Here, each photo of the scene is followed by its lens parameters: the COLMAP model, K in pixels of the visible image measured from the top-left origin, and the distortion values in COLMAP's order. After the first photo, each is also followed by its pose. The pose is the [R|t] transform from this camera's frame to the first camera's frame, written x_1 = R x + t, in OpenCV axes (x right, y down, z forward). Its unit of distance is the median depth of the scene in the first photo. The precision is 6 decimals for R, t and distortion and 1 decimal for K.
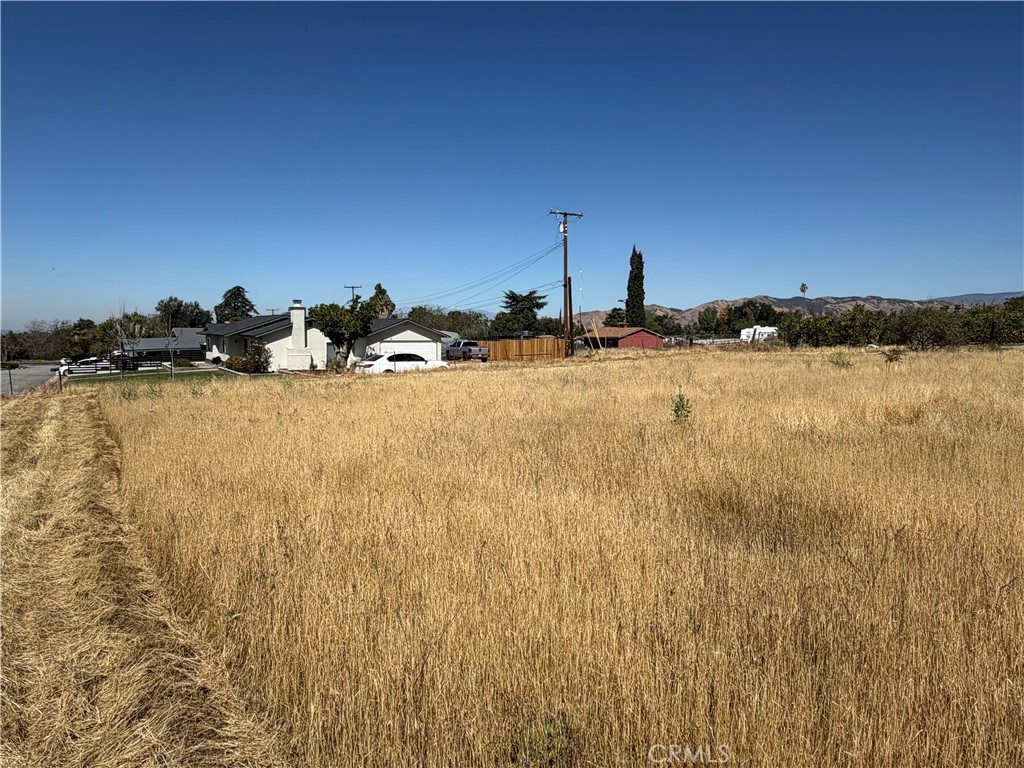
lens RADIAL K [[656.3, 0, 516.5], [0, 656.3, 387.4], [0, 0, 1]] dist [0.004176, -0.003264]
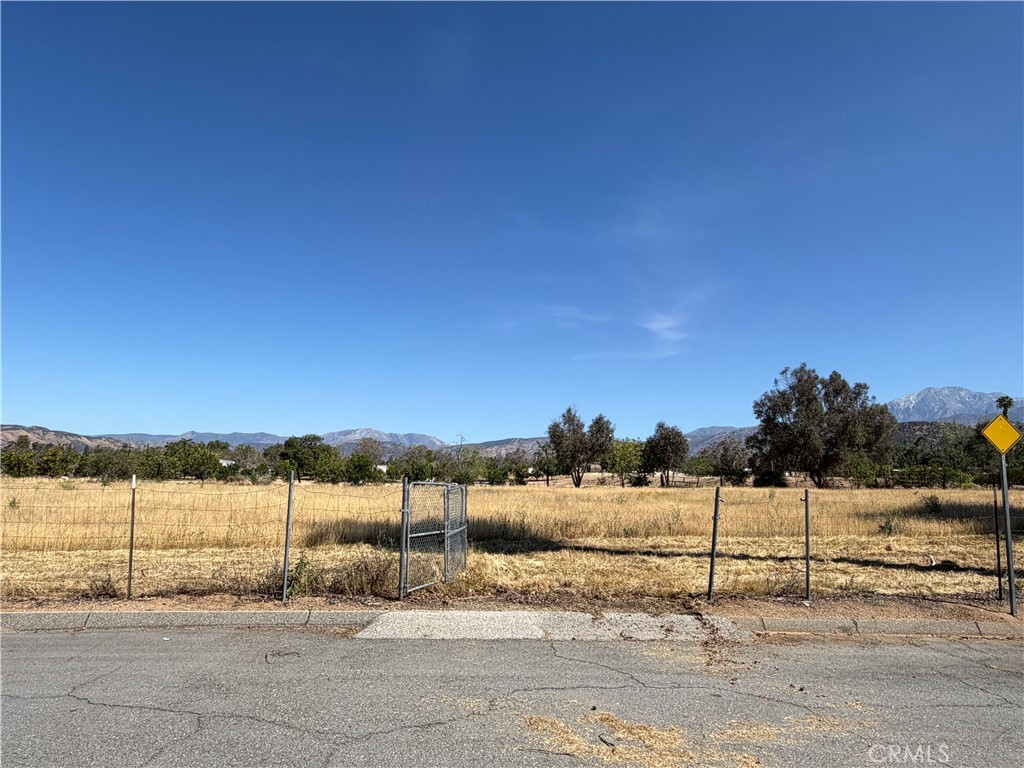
lens RADIAL K [[656.3, 0, 513.3], [0, 656.3, 385.4], [0, 0, 1]] dist [0.004176, -0.003264]
pose [[0.431474, 0.153782, 0.888921, -0.081243], [0.033464, 0.981957, -0.186120, 0.009023], [-0.901504, 0.110053, 0.418543, -0.106140]]
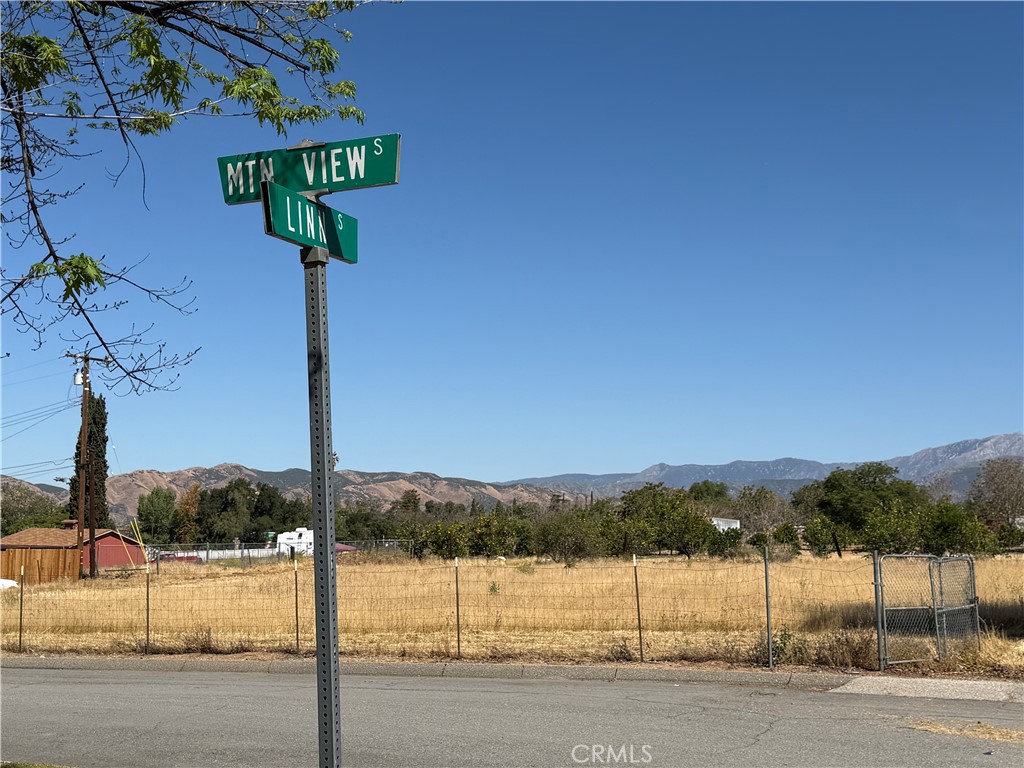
lens RADIAL K [[1388.3, 0, 509.9], [0, 1388.3, 384.6], [0, 0, 1]] dist [0.117647, 0.000000]
pose [[0.847304, 0.066535, 0.526924, -0.149741], [0.034965, 0.982981, -0.180347, 0.014701], [-0.529956, 0.171232, 0.830558, -0.189441]]
